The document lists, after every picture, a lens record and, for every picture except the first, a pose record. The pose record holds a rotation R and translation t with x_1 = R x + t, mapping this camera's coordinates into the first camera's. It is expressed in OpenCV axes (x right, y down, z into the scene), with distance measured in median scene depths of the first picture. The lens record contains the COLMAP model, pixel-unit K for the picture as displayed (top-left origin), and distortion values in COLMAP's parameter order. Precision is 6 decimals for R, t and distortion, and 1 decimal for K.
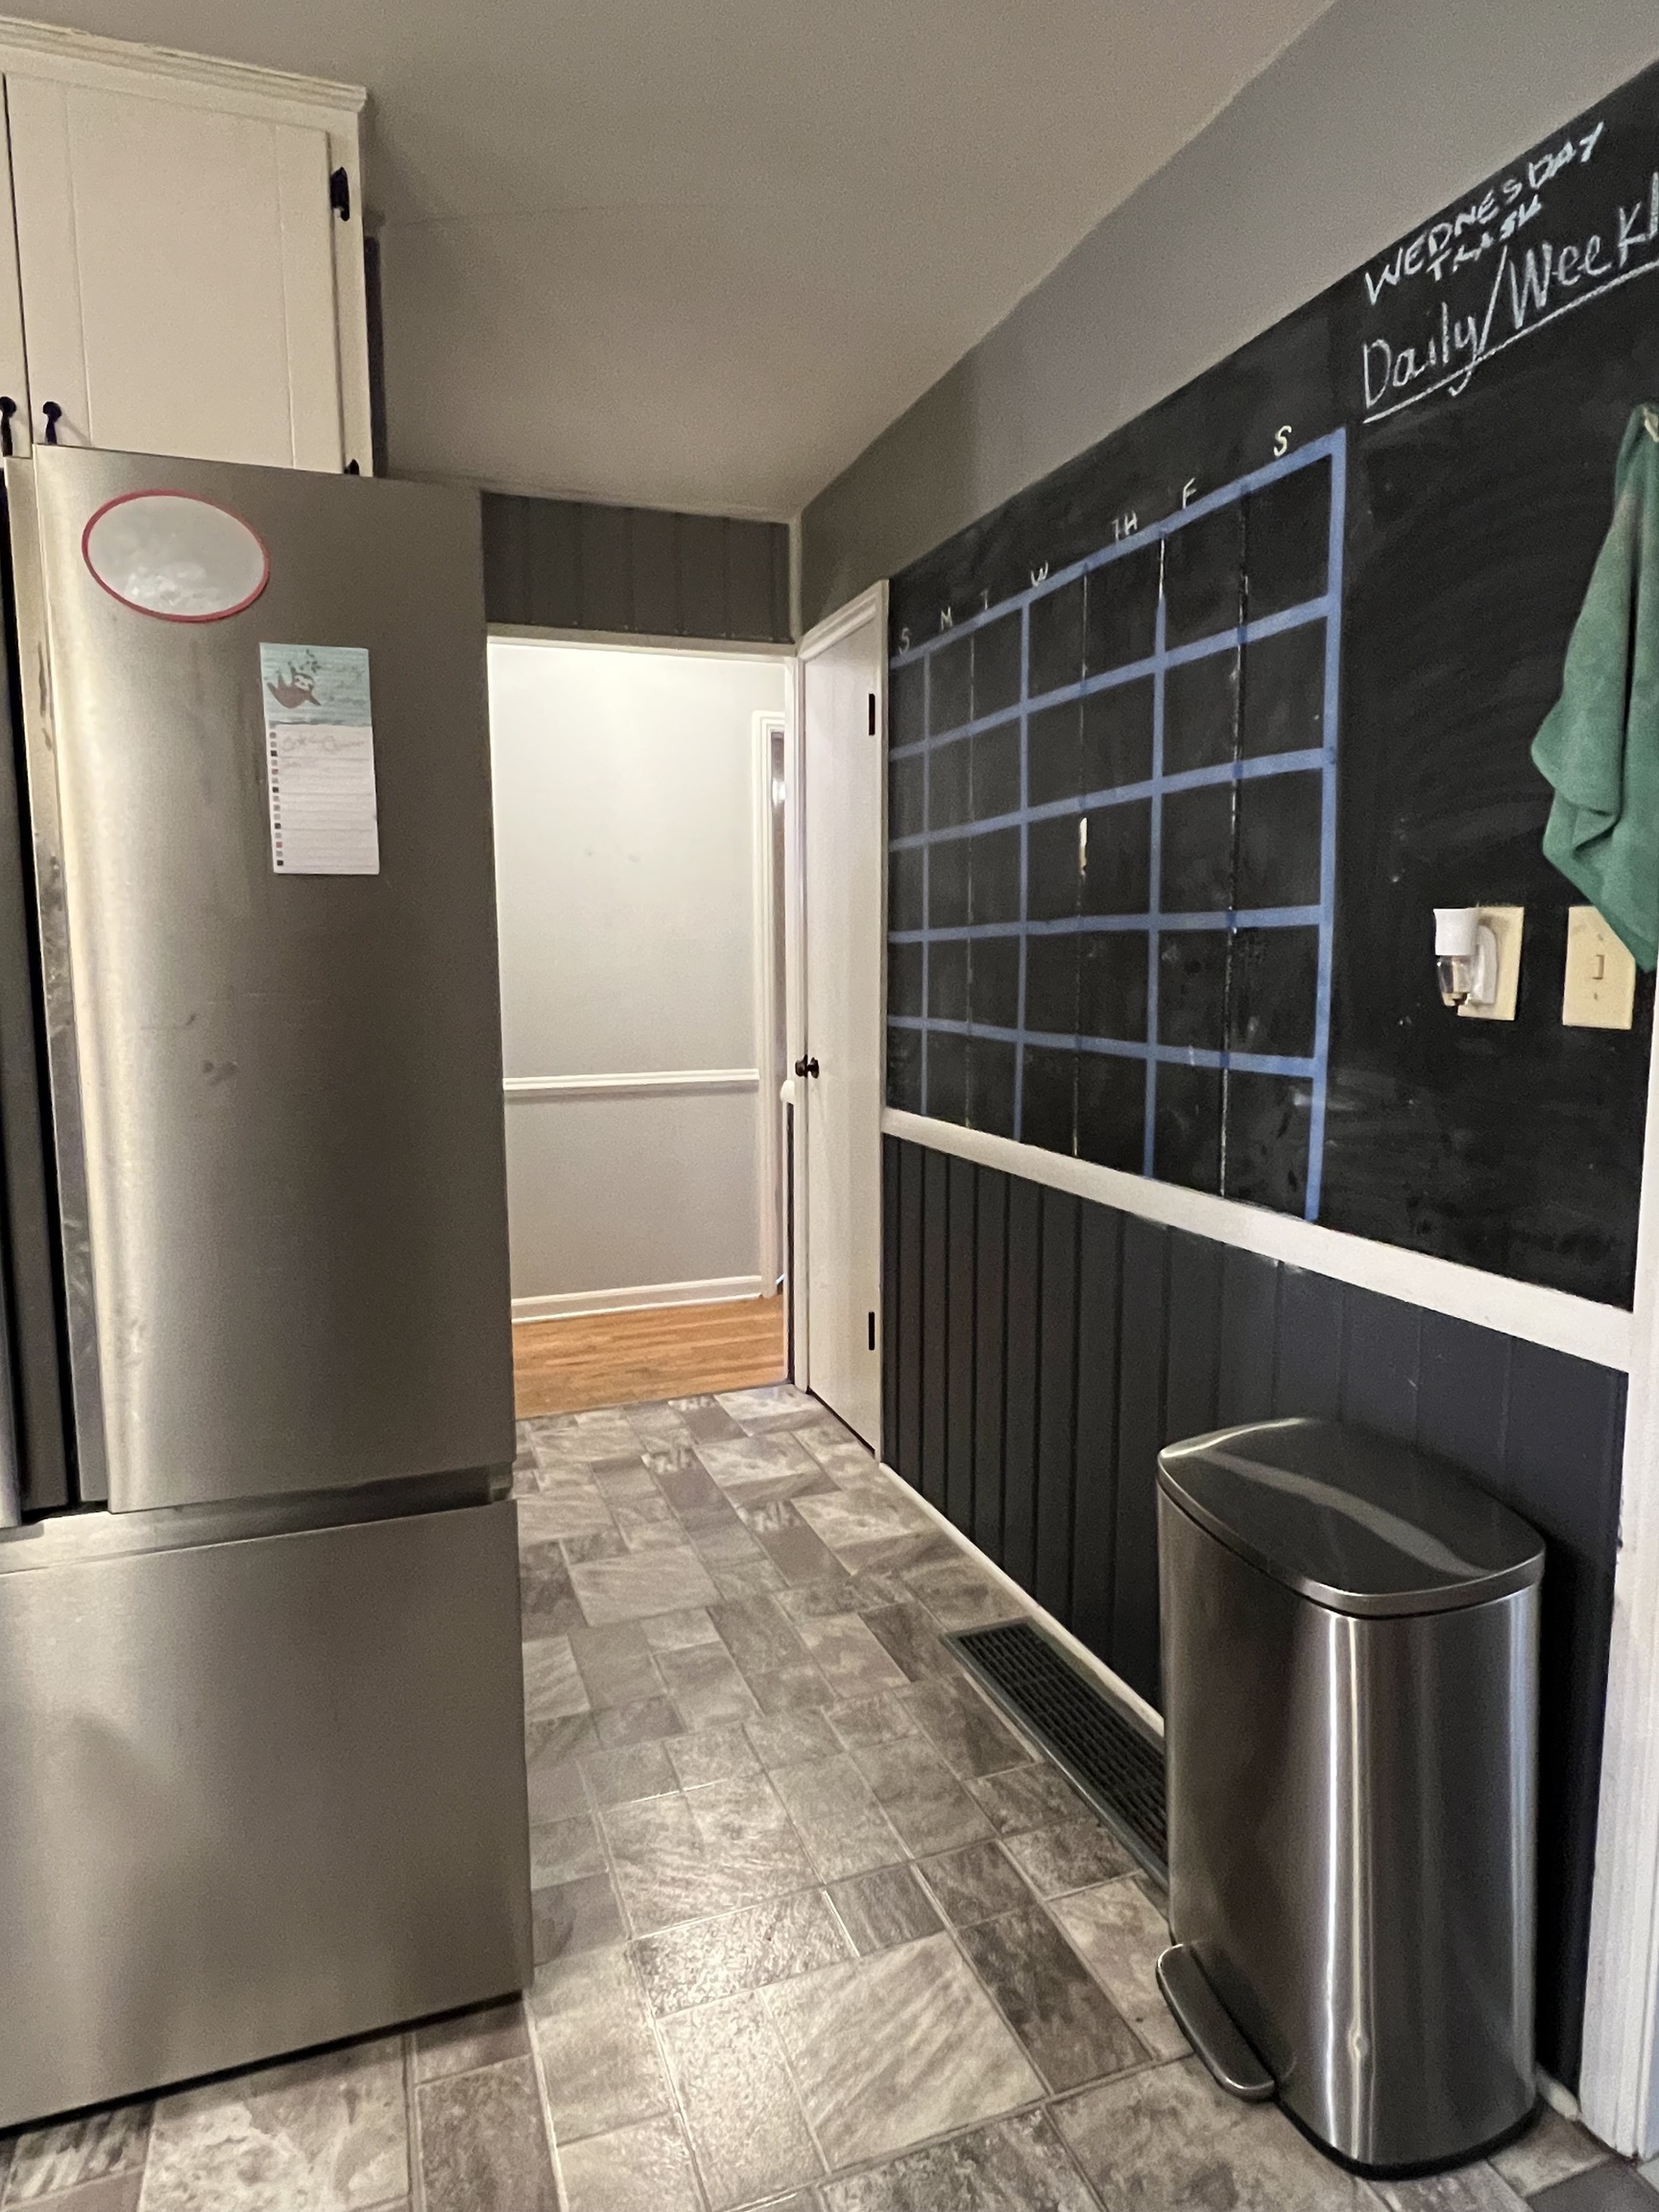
lens RADIAL K [[1320.5, 0, 824.4], [0, 1320.5, 1091.5], [0, 0, 1]] dist [0.003030, -0.000017]
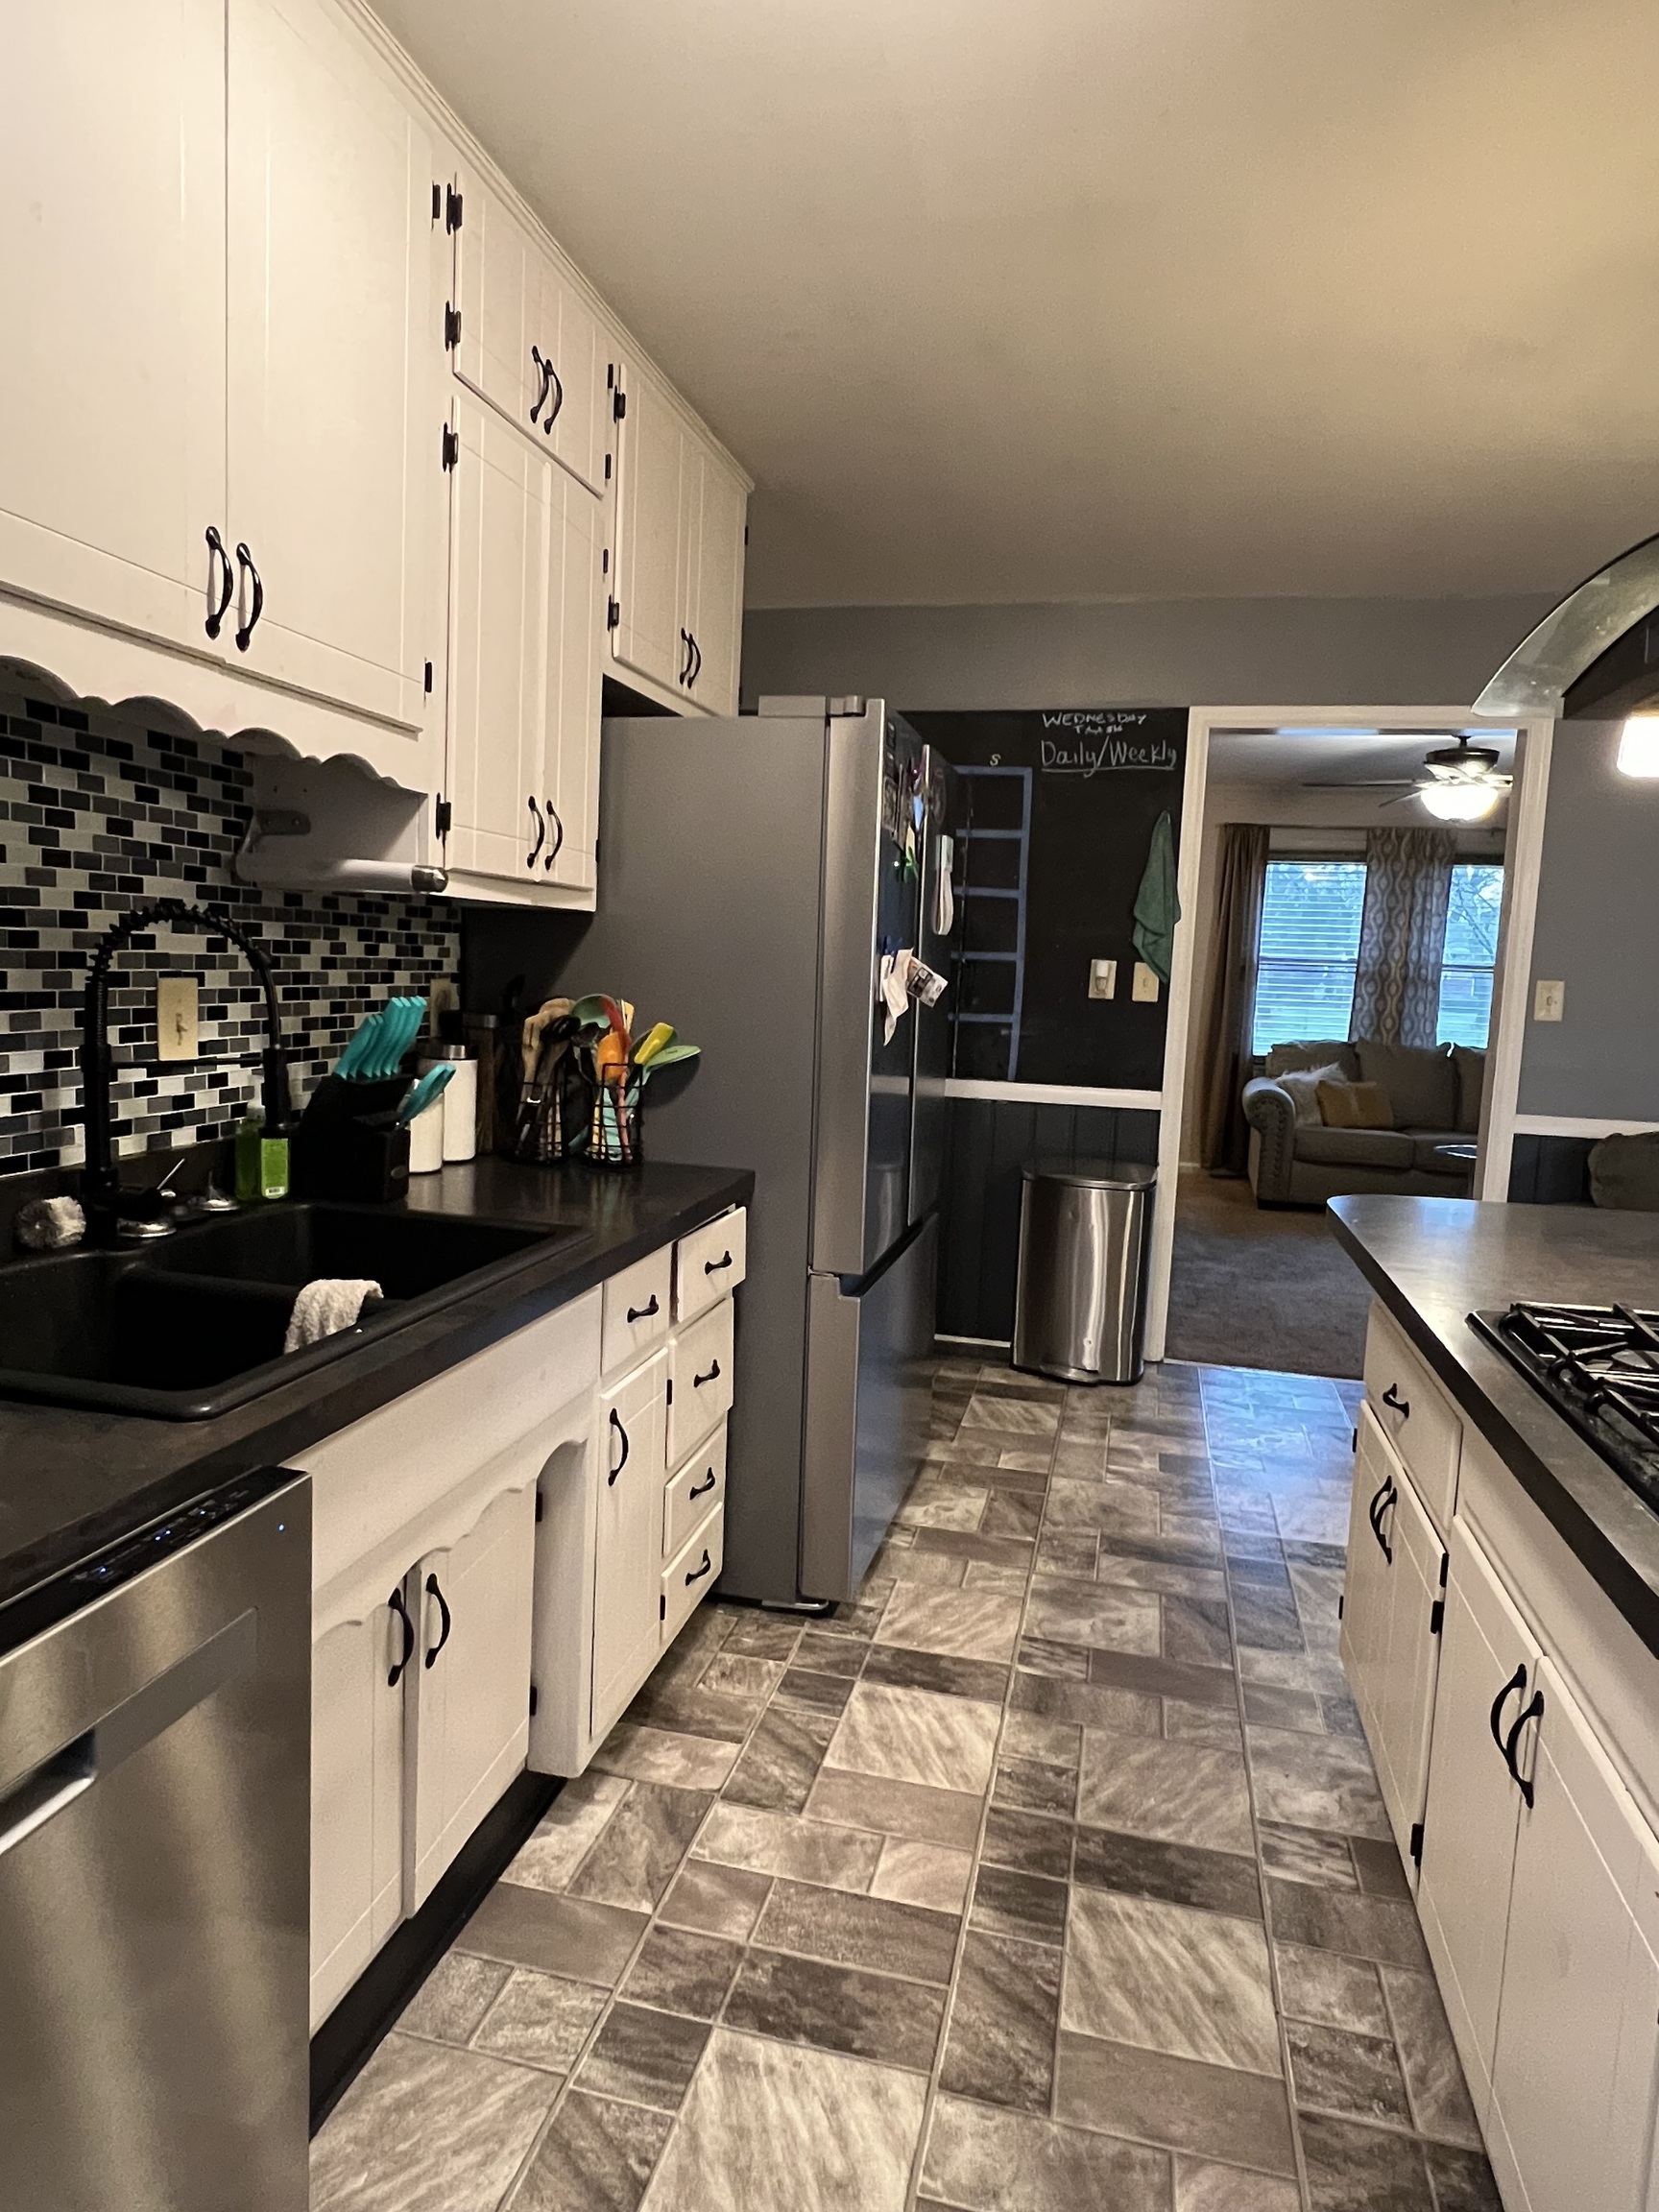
lens RADIAL K [[1320.5, 0, 819.3], [0, 1320.5, 1085.0], [0, 0, 1]] dist [0.003030, -0.000017]
pose [[0.551795, -0.050337, 0.832459, -1.878092], [0.044926, 0.998522, 0.030599, 0.014217], [-0.832769, 0.020514, 0.553241, -0.059164]]
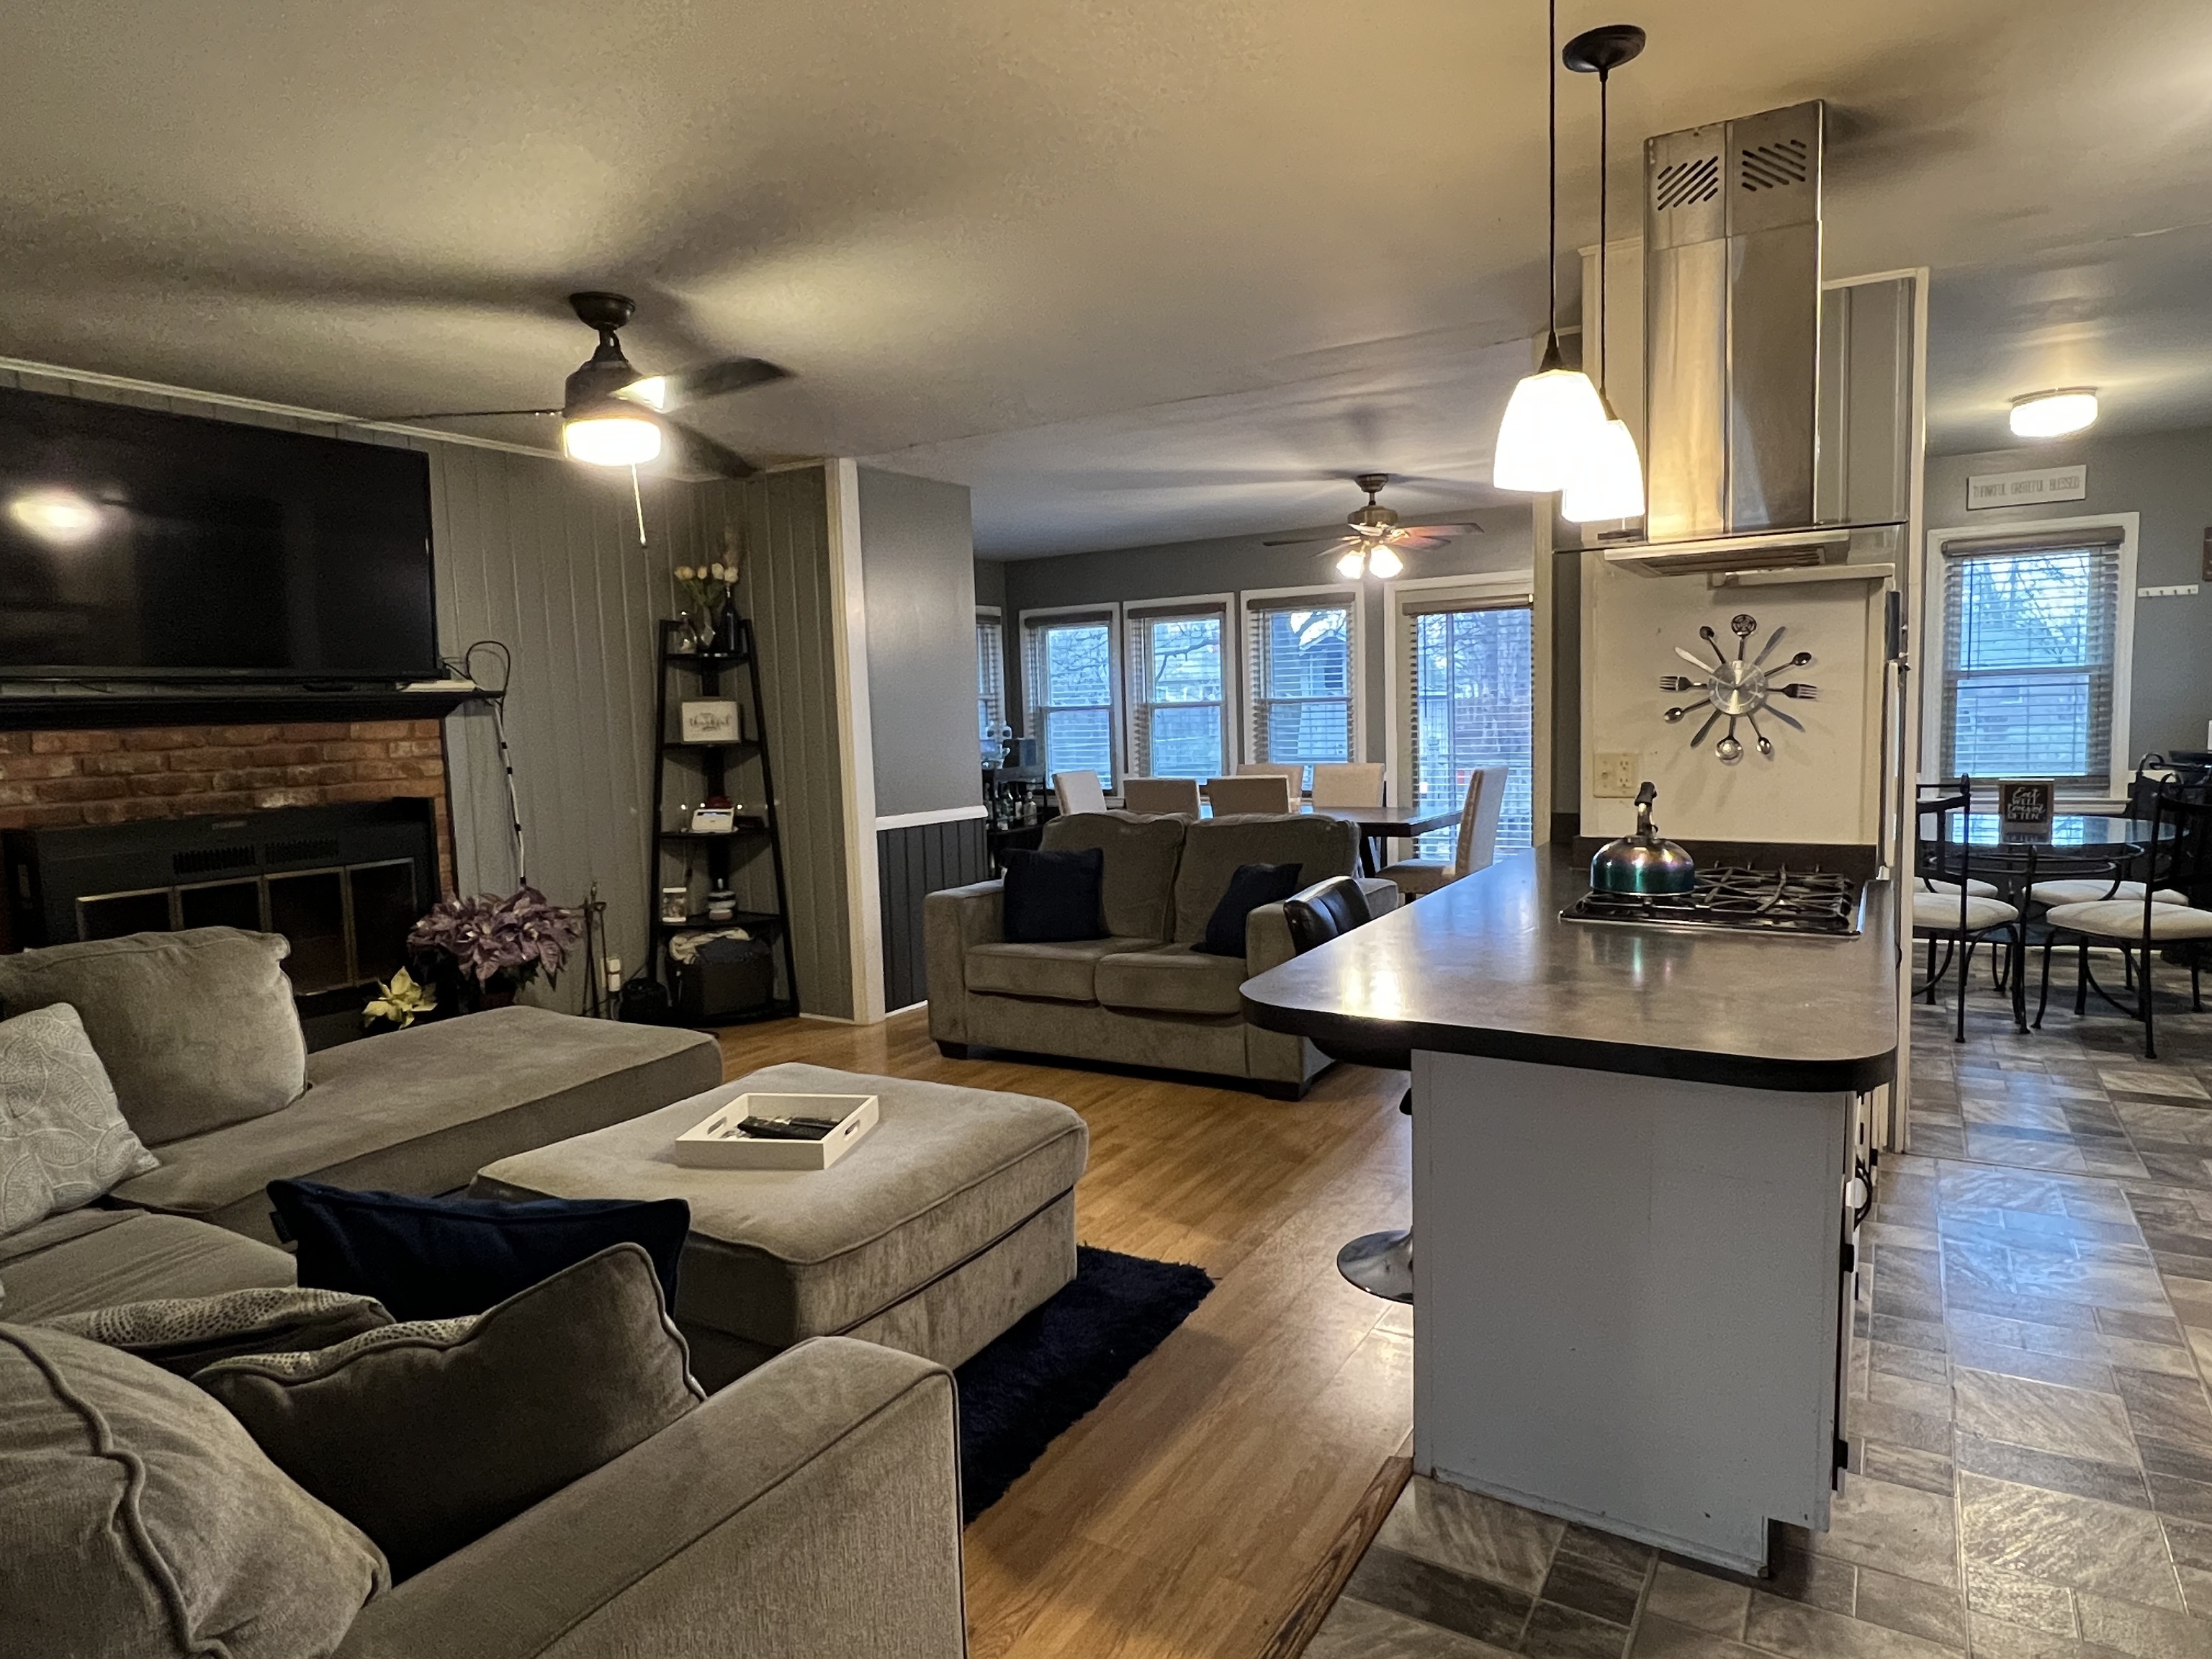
lens RADIAL K [[1320.5, 0, 1104.2], [0, 1320.5, 833.0], [0, 0, 1]] dist [0.003030, -0.000017]
pose [[-0.781798, 0.092993, -0.616558, 1.402893], [-0.031068, 0.981778, 0.187472, -0.265765], [0.622757, 0.165721, -0.764664, 1.956572]]
